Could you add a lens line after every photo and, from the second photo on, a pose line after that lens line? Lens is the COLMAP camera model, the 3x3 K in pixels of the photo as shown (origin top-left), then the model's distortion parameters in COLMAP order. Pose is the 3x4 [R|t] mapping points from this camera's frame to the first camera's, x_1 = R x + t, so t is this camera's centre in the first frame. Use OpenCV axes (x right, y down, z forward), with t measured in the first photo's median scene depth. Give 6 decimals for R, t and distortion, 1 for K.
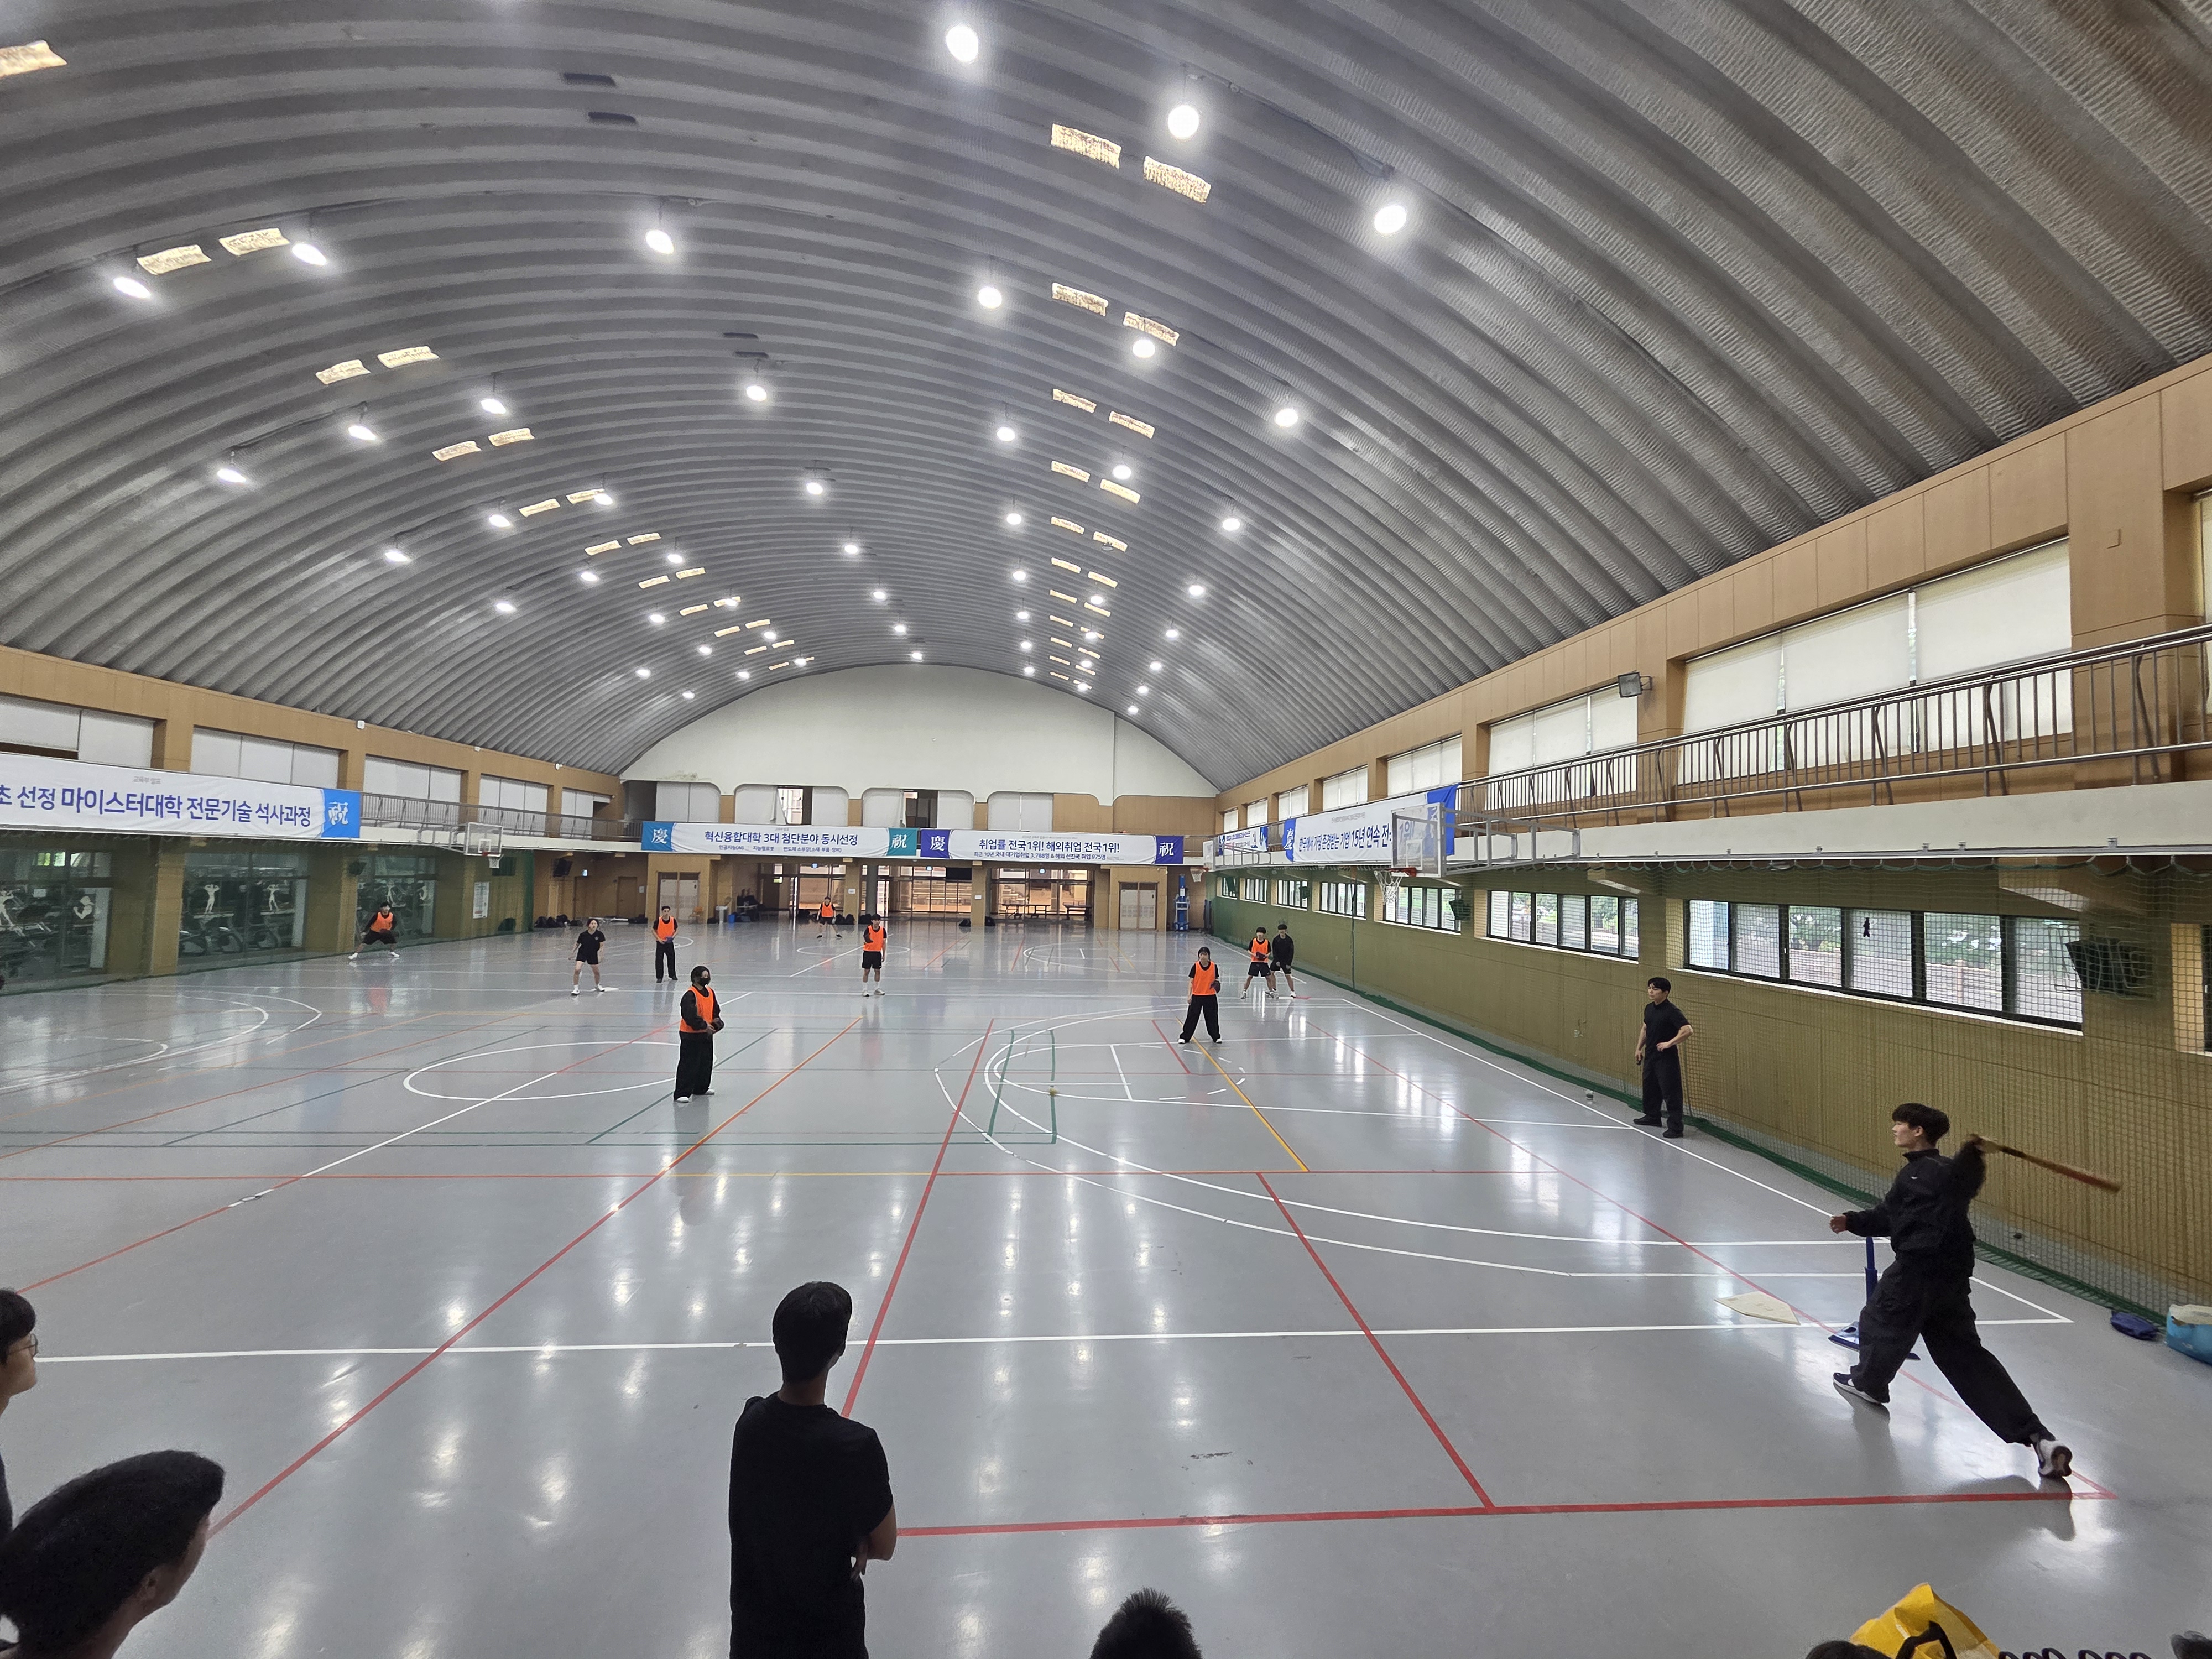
lens RADIAL K [[908.6, 0, 1118.3], [0, 908.6, 820.4], [0, 0, 1]] dist [-0.000757, -0.000761]
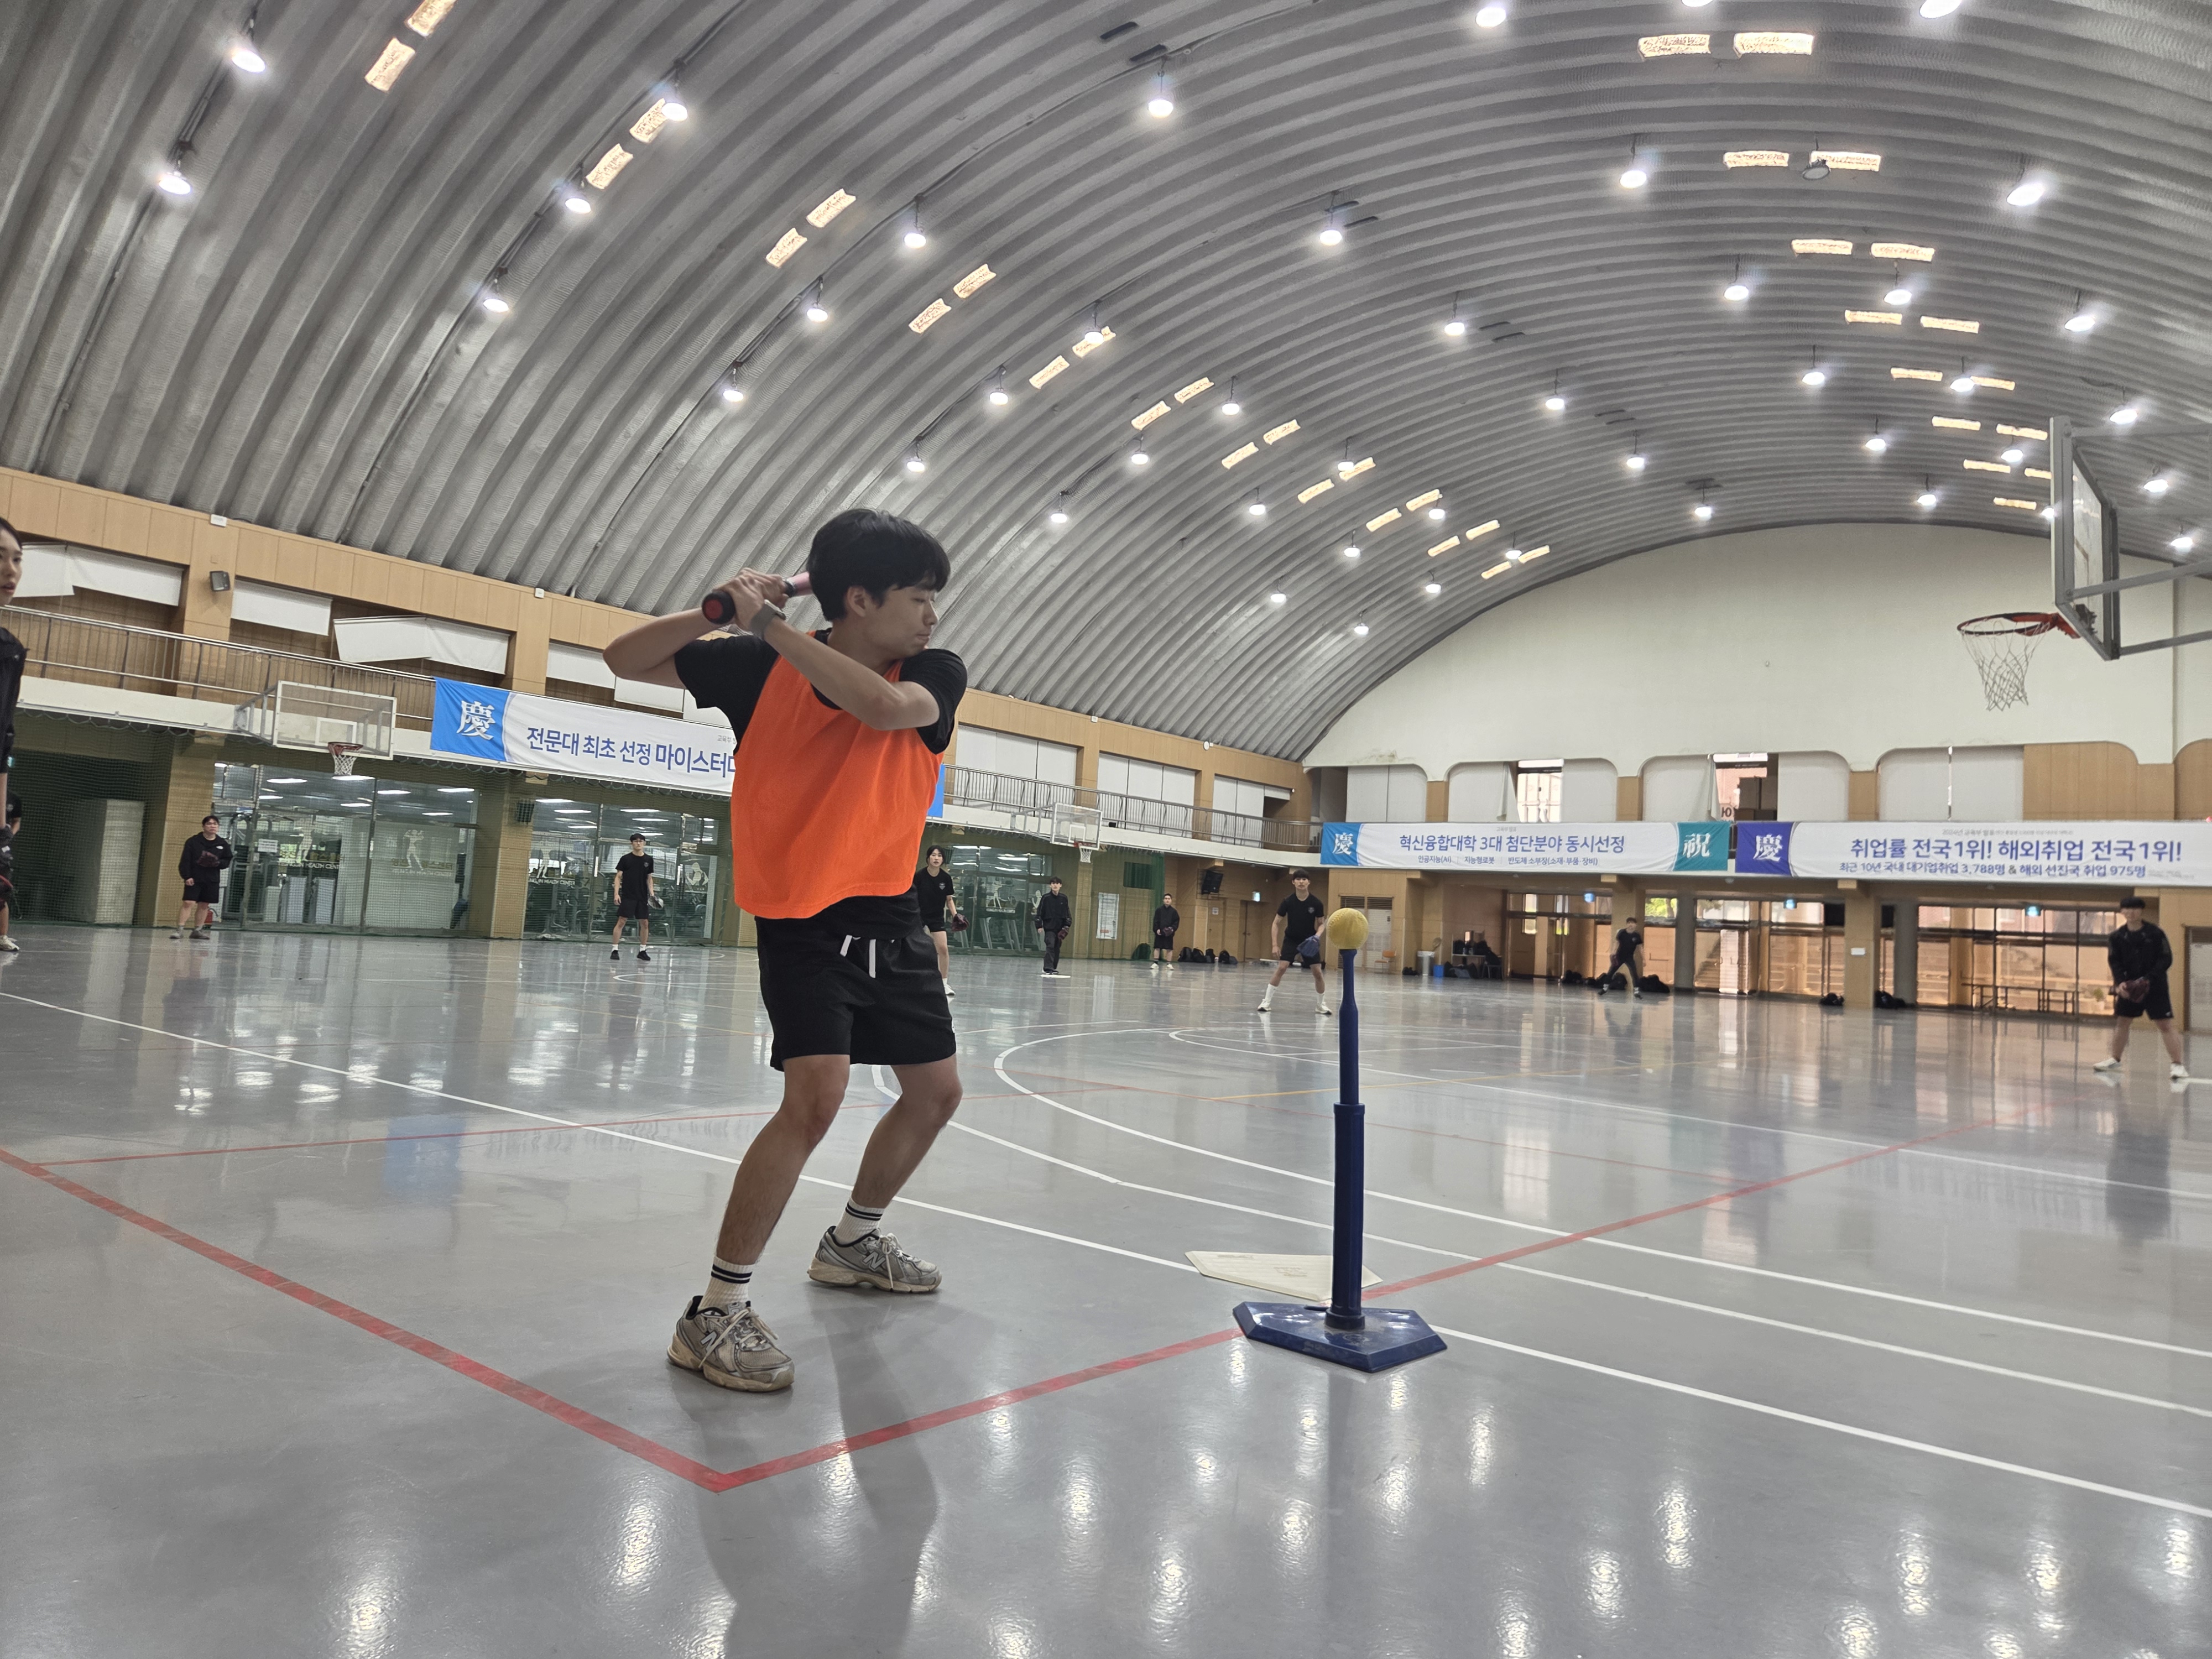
lens RADIAL K [[1483.4, 0, 1117.3], [0, 1483.4, 816.6], [0, 0, 1]] dist [0.085377, -0.060488]
pose [[0.715790, -0.034696, -0.697454, 0.205632], [-0.004241, 0.998531, -0.054025, 0.075903], [0.698303, 0.041629, 0.714591, 0.098948]]
